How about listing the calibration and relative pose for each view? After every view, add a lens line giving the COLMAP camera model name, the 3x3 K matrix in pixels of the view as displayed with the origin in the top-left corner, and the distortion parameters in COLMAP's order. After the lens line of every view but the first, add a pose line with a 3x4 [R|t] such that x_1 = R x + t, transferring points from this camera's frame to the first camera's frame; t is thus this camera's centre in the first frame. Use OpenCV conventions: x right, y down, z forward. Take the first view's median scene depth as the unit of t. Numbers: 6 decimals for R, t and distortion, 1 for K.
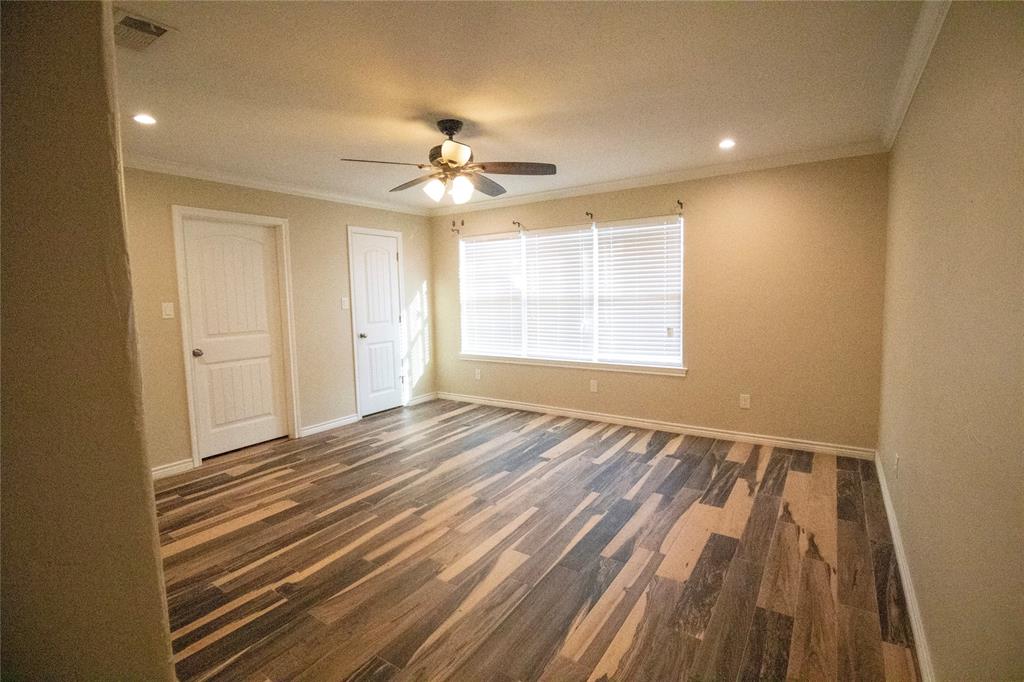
lens RADIAL K [[475.3, 0, 520.1], [0, 475.3, 335.4], [0, 0, 1]] dist [-0.001984, -0.009832]
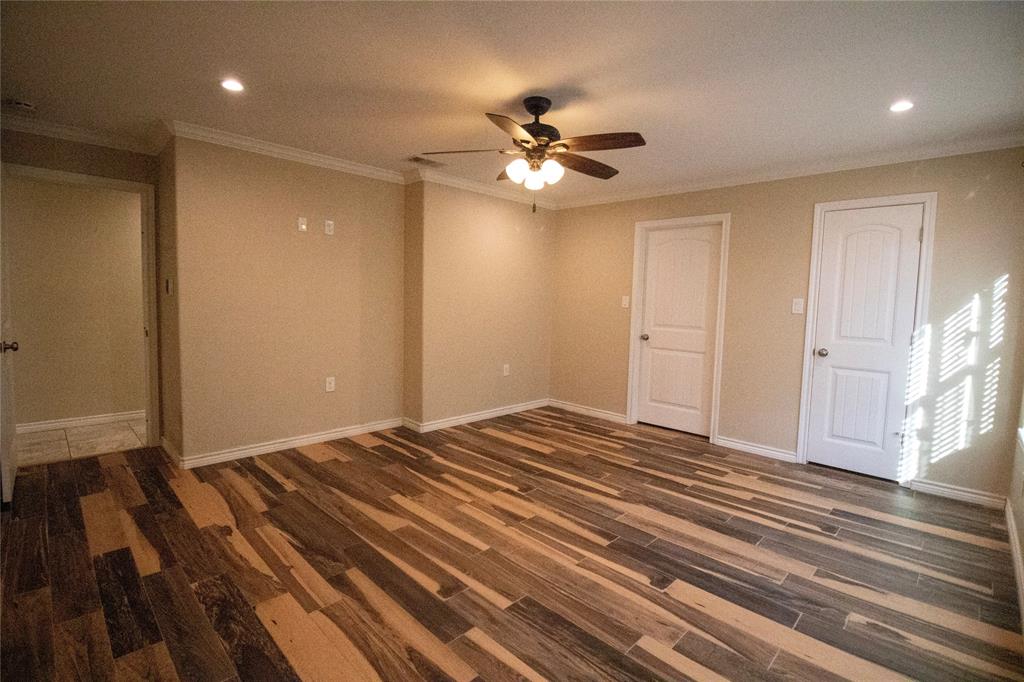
lens RADIAL K [[475.3, 0, 520.1], [0, 475.3, 335.4], [0, 0, 1]] dist [-0.001984, -0.009832]
pose [[-0.194397, 0.090835, -0.976708, 0.642859], [-0.113446, 0.986940, 0.114366, -0.078027], [0.974341, 0.133036, -0.181553, 0.954259]]
